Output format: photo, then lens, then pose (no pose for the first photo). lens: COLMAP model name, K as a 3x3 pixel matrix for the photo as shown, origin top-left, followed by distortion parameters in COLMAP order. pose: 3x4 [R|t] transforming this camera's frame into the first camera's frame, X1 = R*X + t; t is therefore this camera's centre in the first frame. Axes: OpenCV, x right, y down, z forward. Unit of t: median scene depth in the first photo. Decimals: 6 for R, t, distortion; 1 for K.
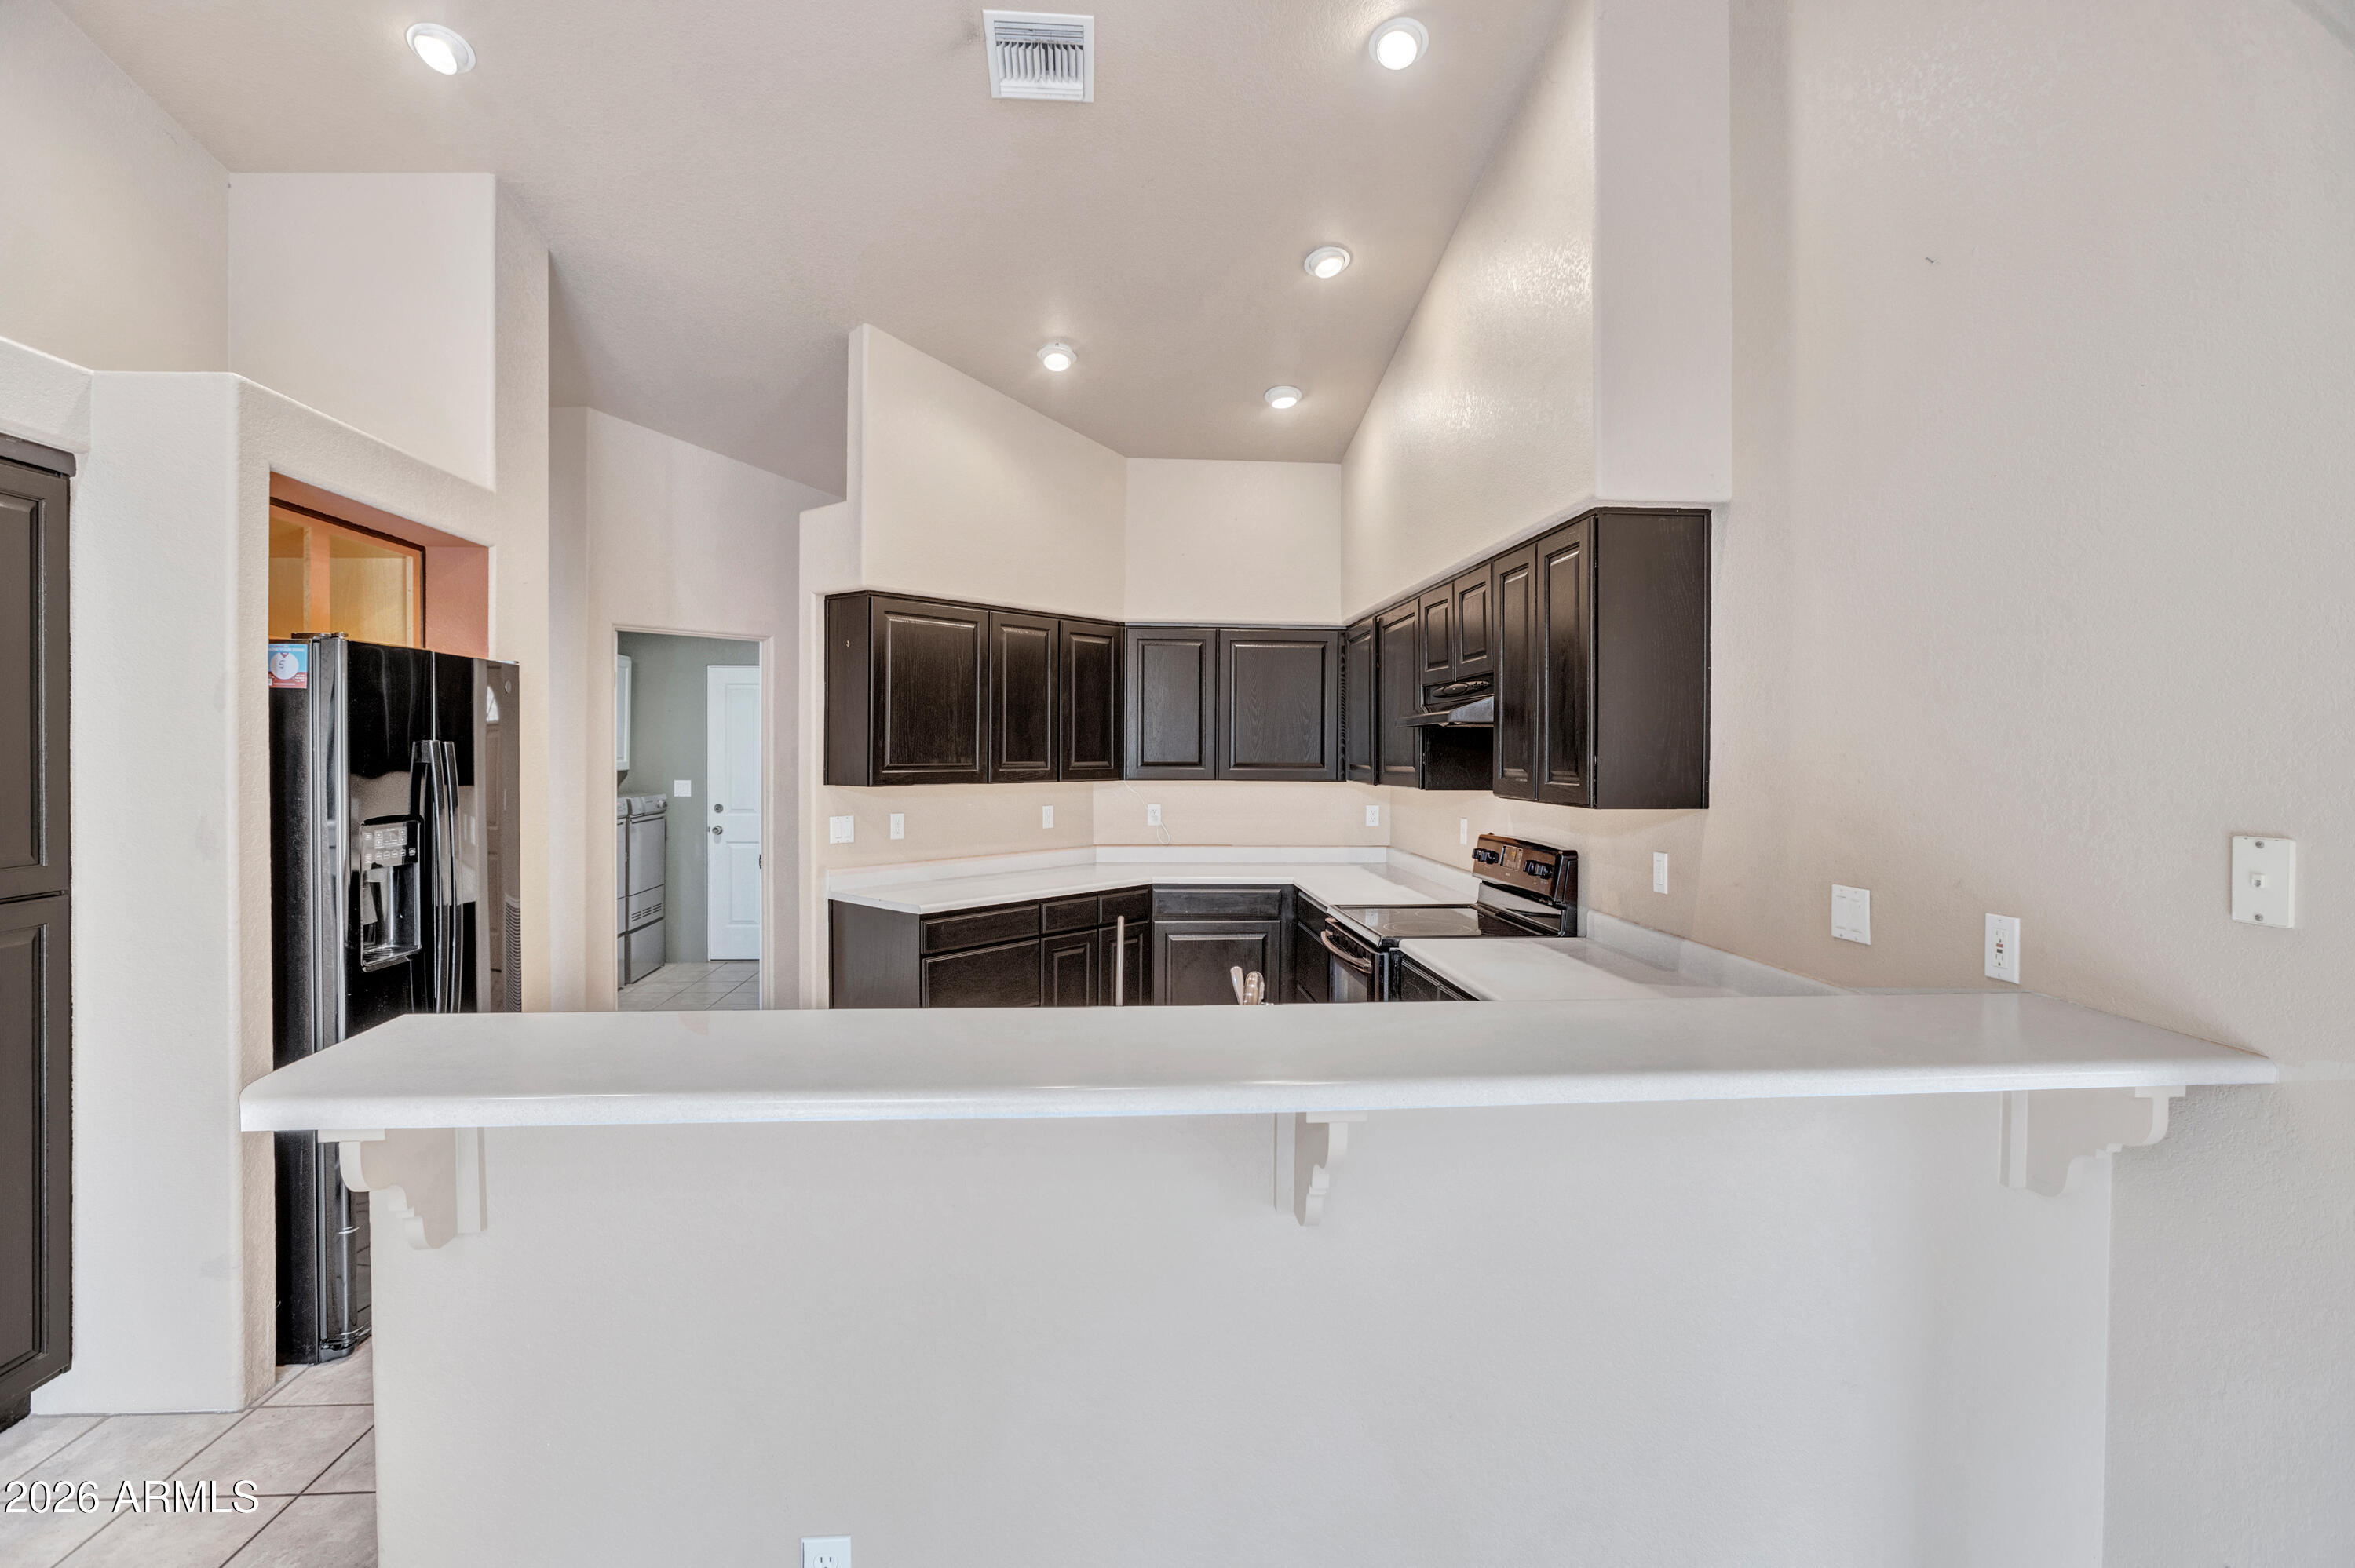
lens RADIAL K [[1110.2, 0, 1170.4], [0, 1110.2, 750.1], [0, 0, 1]] dist [-0.037661, 0.008599]
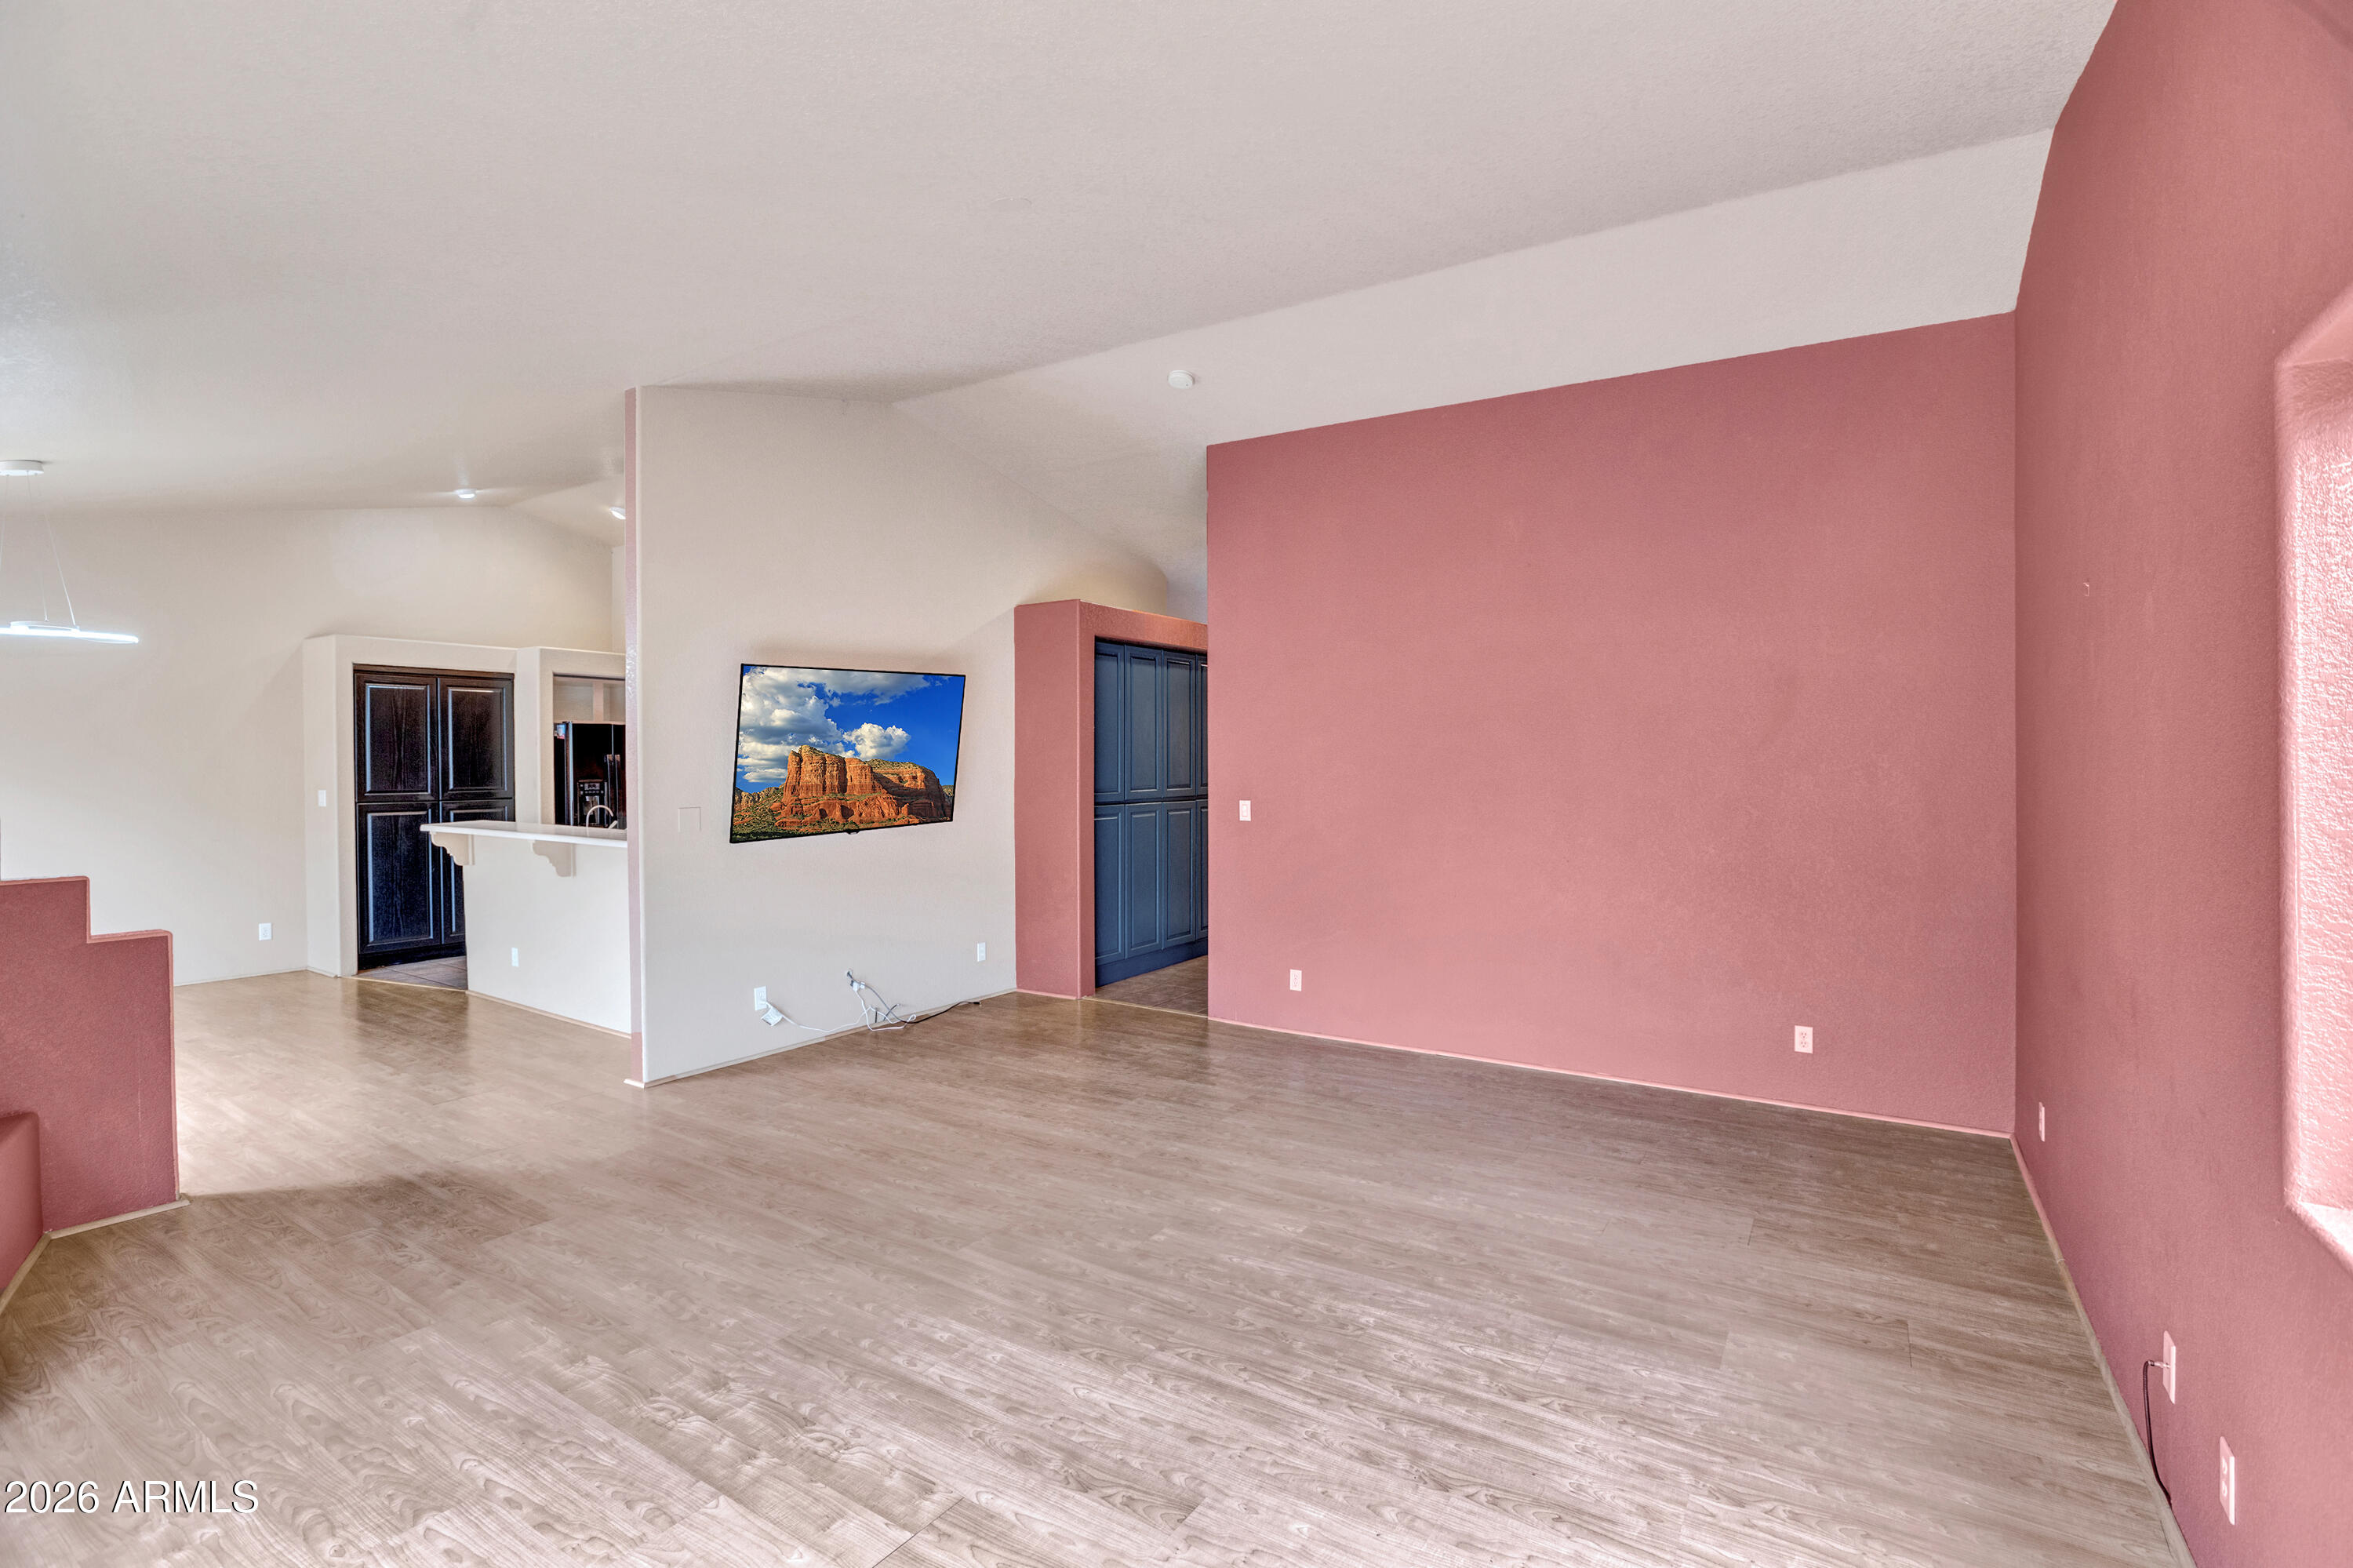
lens RADIAL K [[1109.4, 0, 1105.6], [0, 1109.4, 730.5], [0, 0, 1]] dist [-0.037661, 0.008599]
pose [[0.783314, -0.016395, -0.621410, 1.551759], [0.003285, 0.999747, -0.022237, -0.002918], [0.621618, 0.015377, 0.783170, -0.323567]]
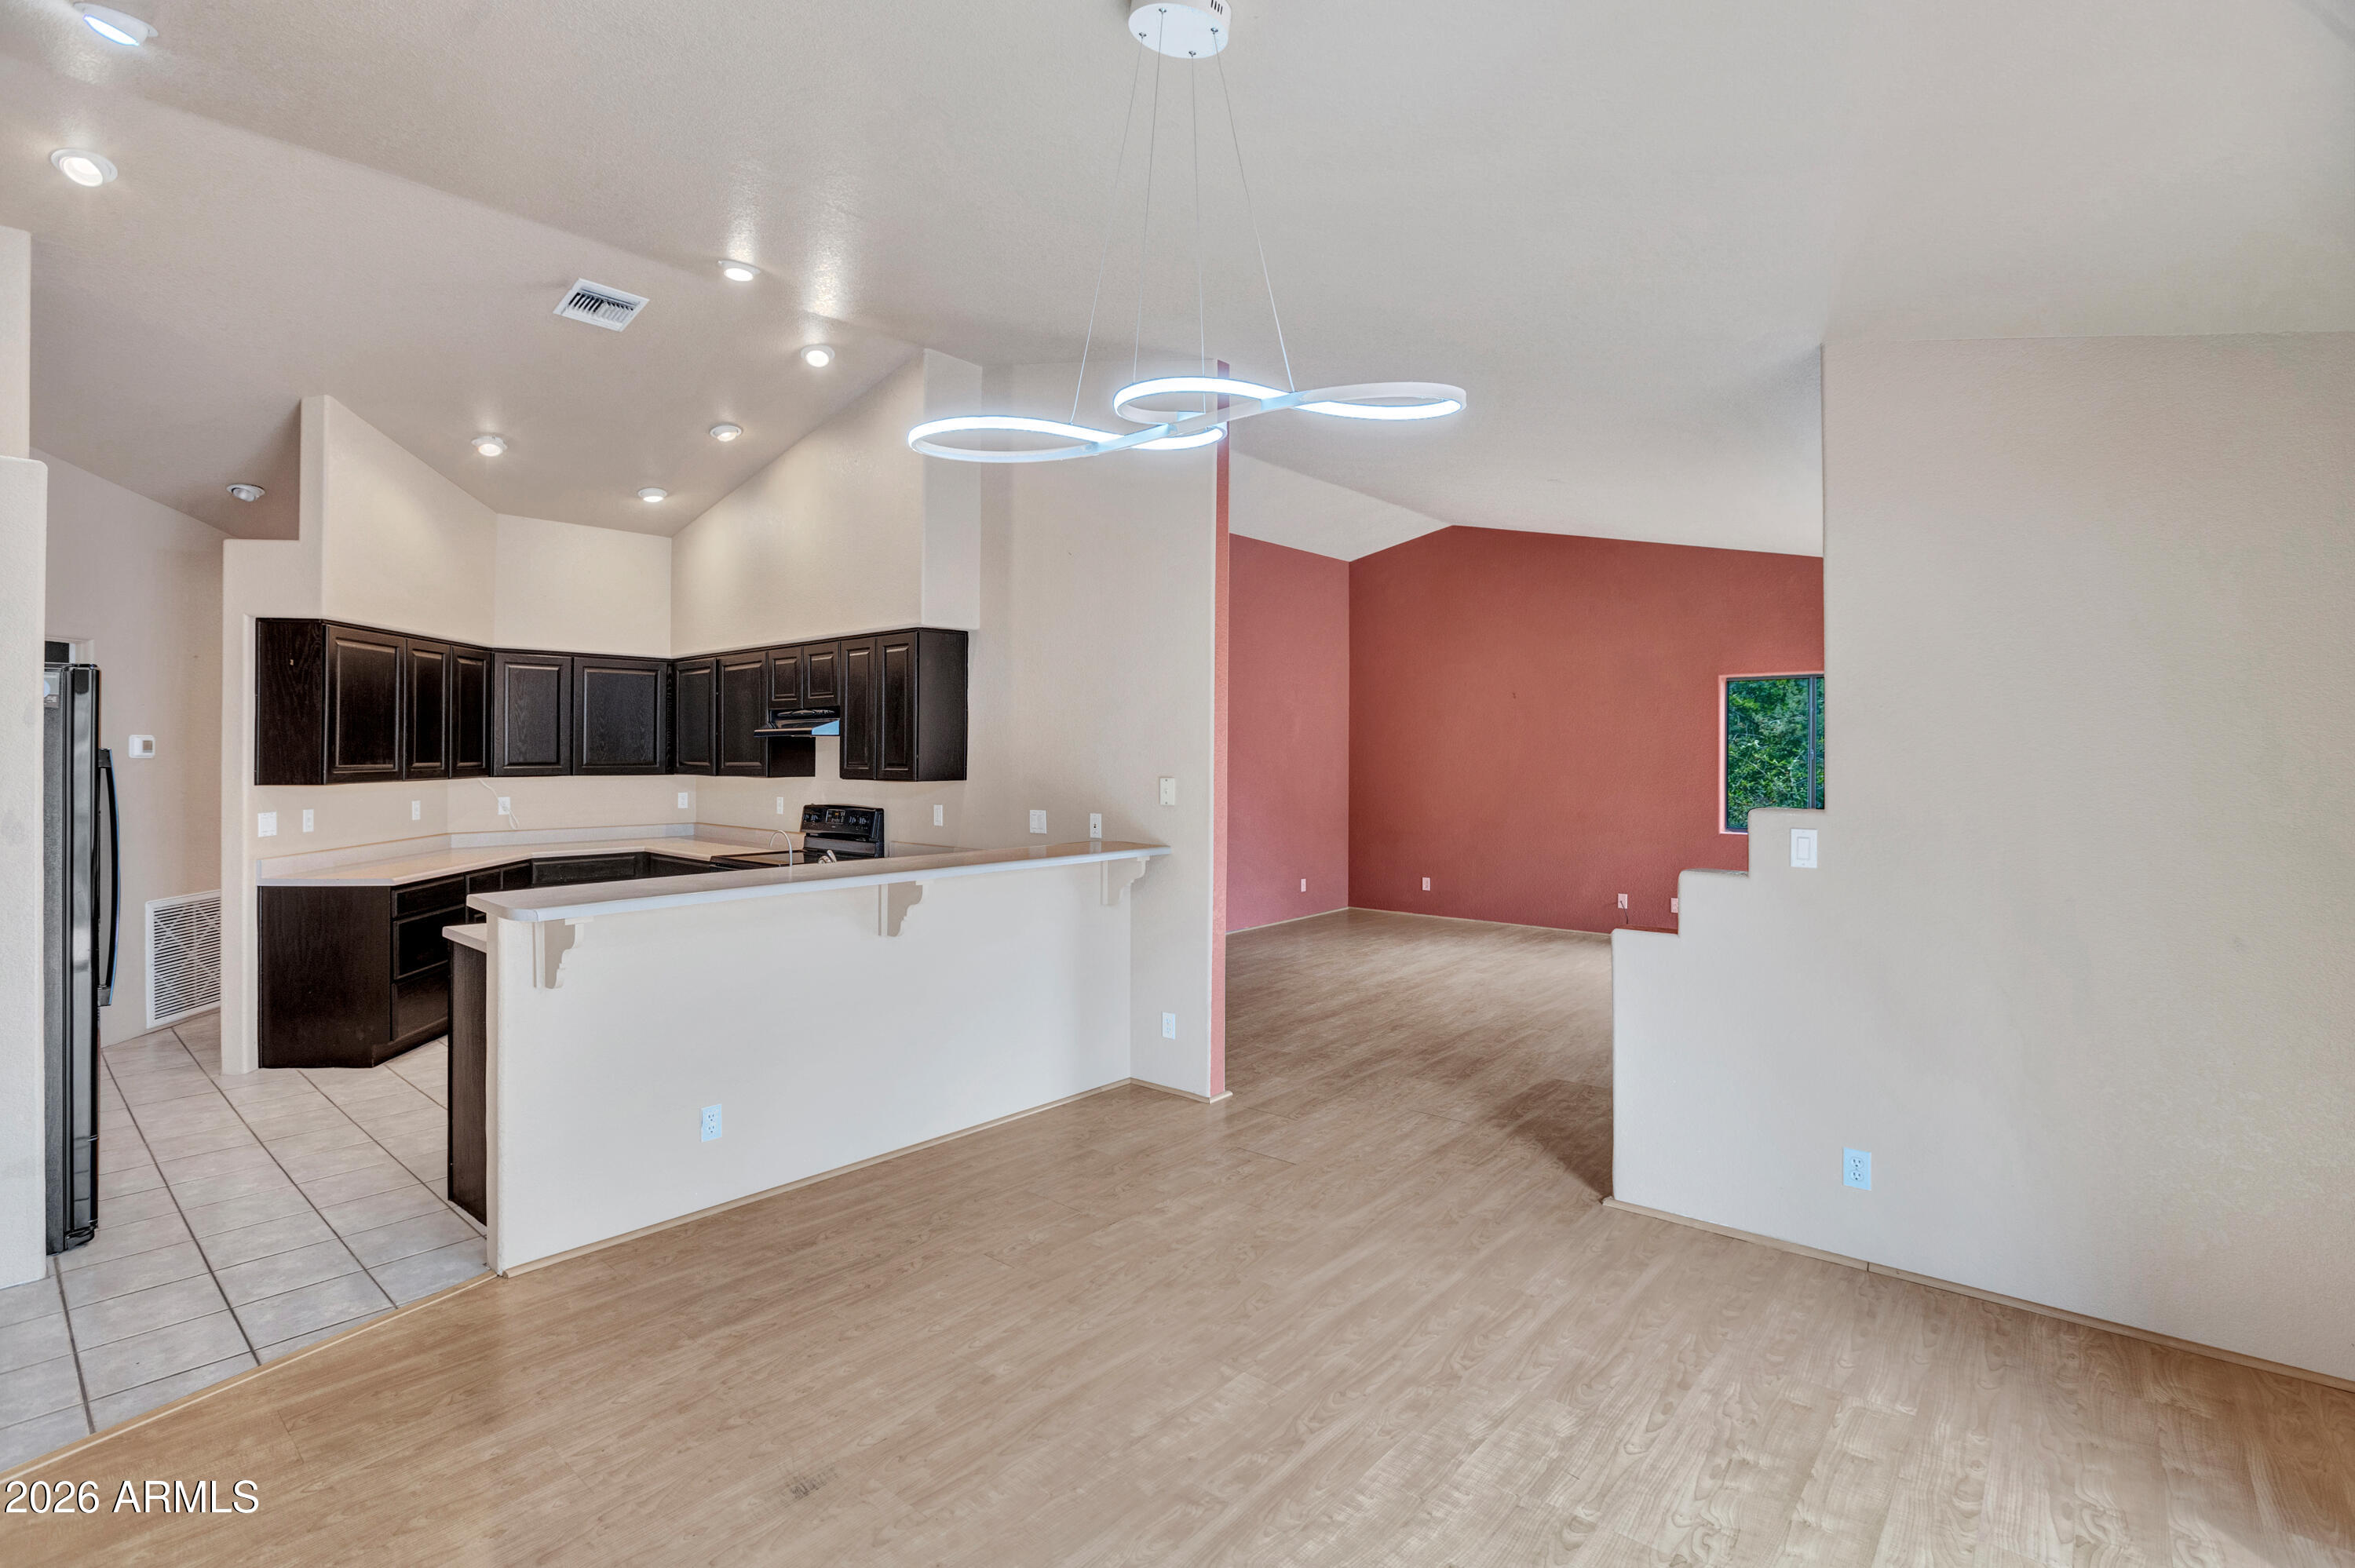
lens RADIAL K [[1110.2, 0, 1168.1], [0, 1110.2, 732.1], [0, 0, 1]] dist [-0.037661, 0.008599]
pose [[0.706577, 0.005977, 0.707611, -0.461631], [0.003664, 0.999920, -0.012105, -0.006284], [-0.707626, 0.011146, 0.706499, -0.468219]]
